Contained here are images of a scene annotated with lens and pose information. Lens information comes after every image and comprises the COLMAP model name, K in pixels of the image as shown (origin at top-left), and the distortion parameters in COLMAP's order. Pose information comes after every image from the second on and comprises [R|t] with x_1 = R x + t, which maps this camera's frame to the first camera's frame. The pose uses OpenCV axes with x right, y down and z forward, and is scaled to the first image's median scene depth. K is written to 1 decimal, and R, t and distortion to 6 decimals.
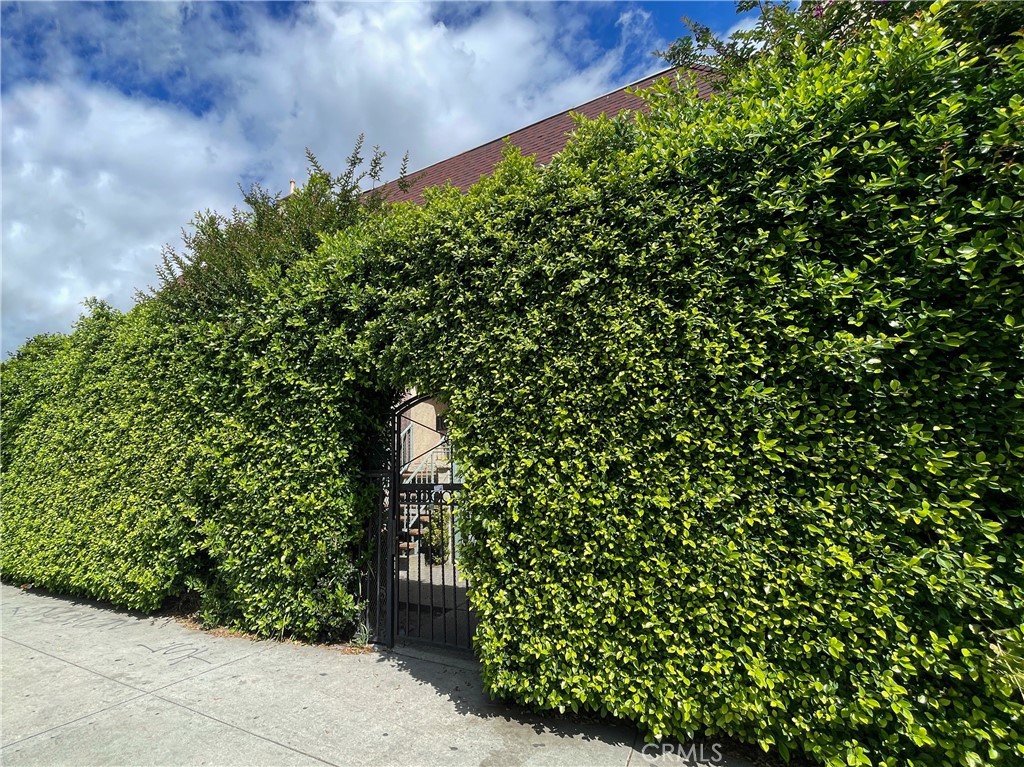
lens RADIAL K [[415.8, 0, 508.5], [0, 415.8, 389.6], [0, 0, 1]] dist [-0.002202, -0.000047]
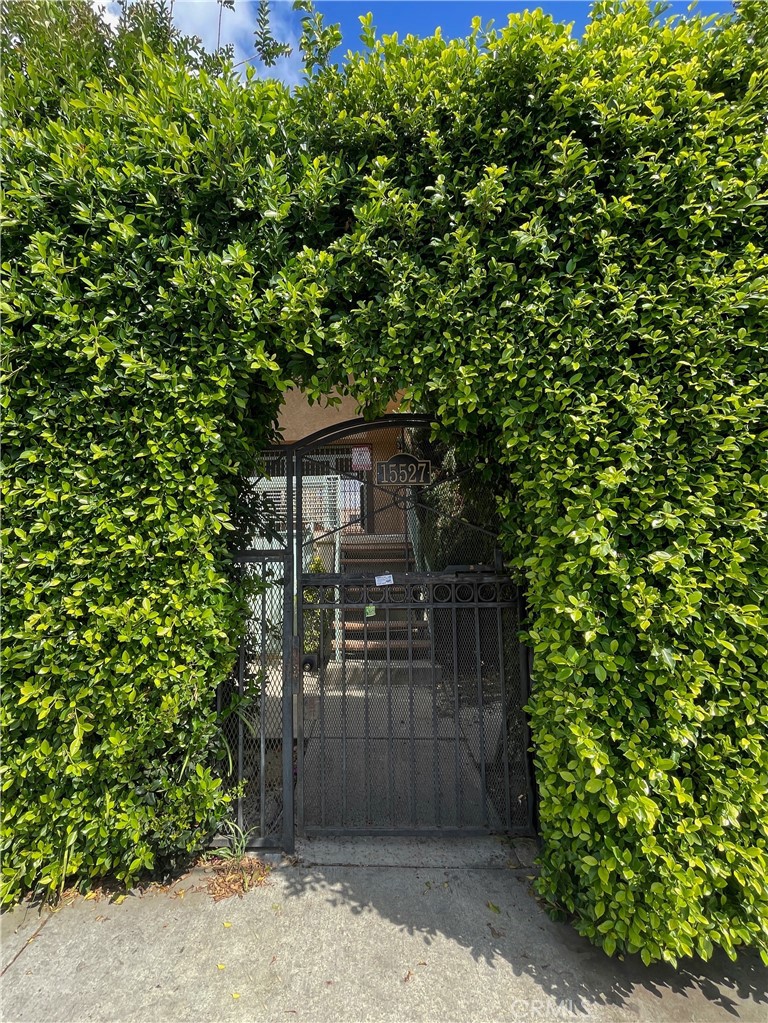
lens RADIAL K [[405.6, 0, 386.4], [0, 405.6, 504.0], [0, 0, 1]] dist [0.001557, -0.000171]
pose [[0.921929, 0.042993, 0.384965, -0.398548], [-0.080066, 0.993510, 0.080790, 0.080207], [-0.378994, -0.105306, 0.919388, 0.477852]]
